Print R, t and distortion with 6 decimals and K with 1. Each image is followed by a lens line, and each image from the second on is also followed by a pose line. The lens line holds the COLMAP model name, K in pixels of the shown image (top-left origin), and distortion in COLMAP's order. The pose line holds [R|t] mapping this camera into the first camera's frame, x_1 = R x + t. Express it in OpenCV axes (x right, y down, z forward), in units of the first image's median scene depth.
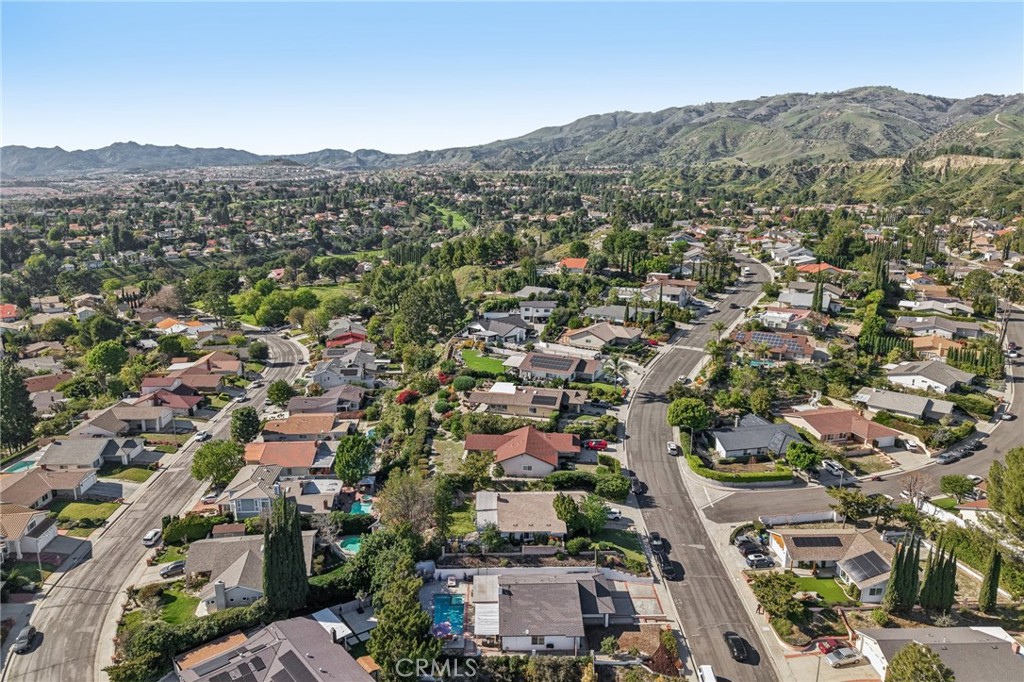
lens RADIAL K [[686.1, 0, 509.3], [0, 686.1, 343.5], [0, 0, 1]] dist [0.013596, -0.004700]
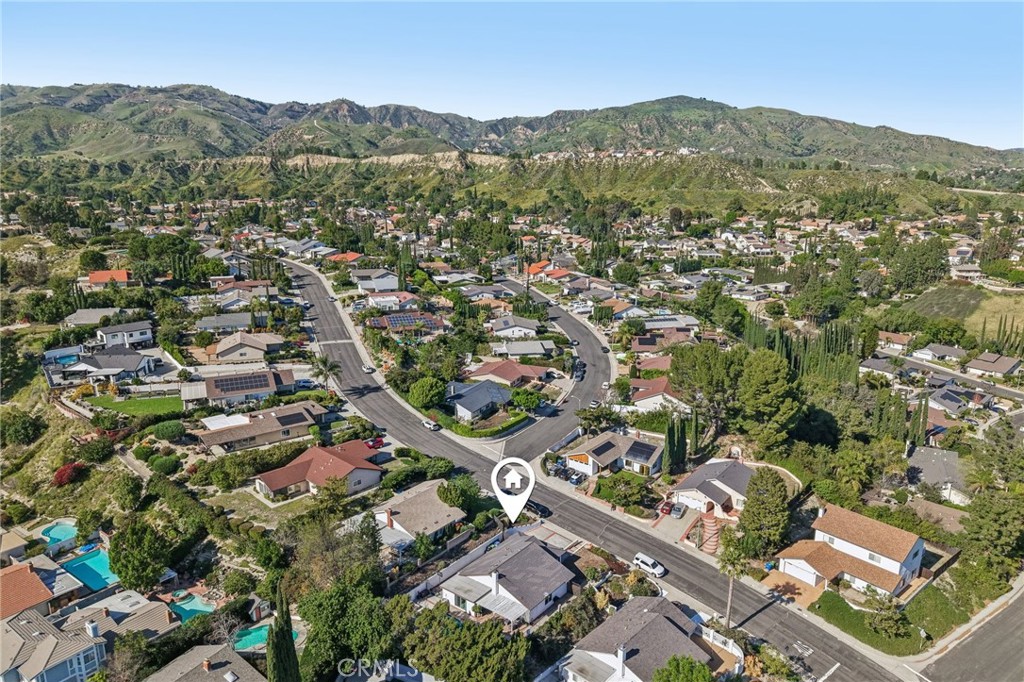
lens RADIAL K [[686.1, 0, 509.3], [0, 686.1, 343.5], [0, 0, 1]] dist [0.013596, -0.004700]
pose [[0.640293, -0.187230, 0.744963, -0.278375], [0.183316, 0.979062, 0.088506, -0.028377], [-0.745936, 0.079894, 0.661208, 0.109413]]
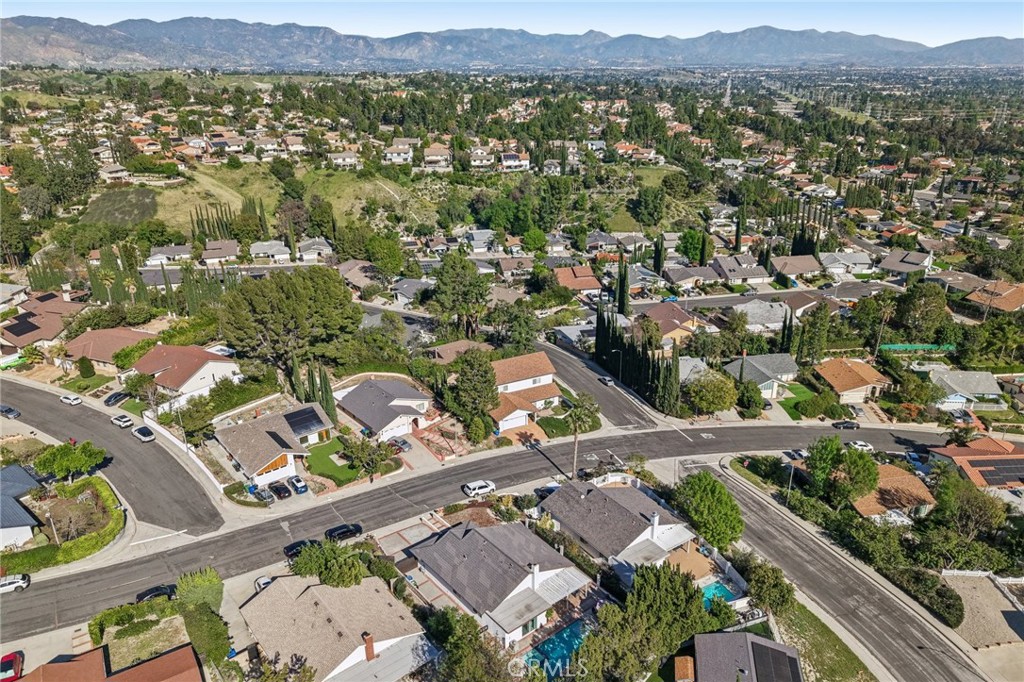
lens RADIAL K [[723.5, 0, 507.0], [0, 723.5, 324.3], [0, 0, 1]] dist [0.009784, -0.000523]
pose [[-0.606512, -0.268092, 0.748512, -0.234331], [0.202045, 0.858561, 0.471223, -0.135237], [-0.768974, 0.437036, -0.466560, 0.523991]]
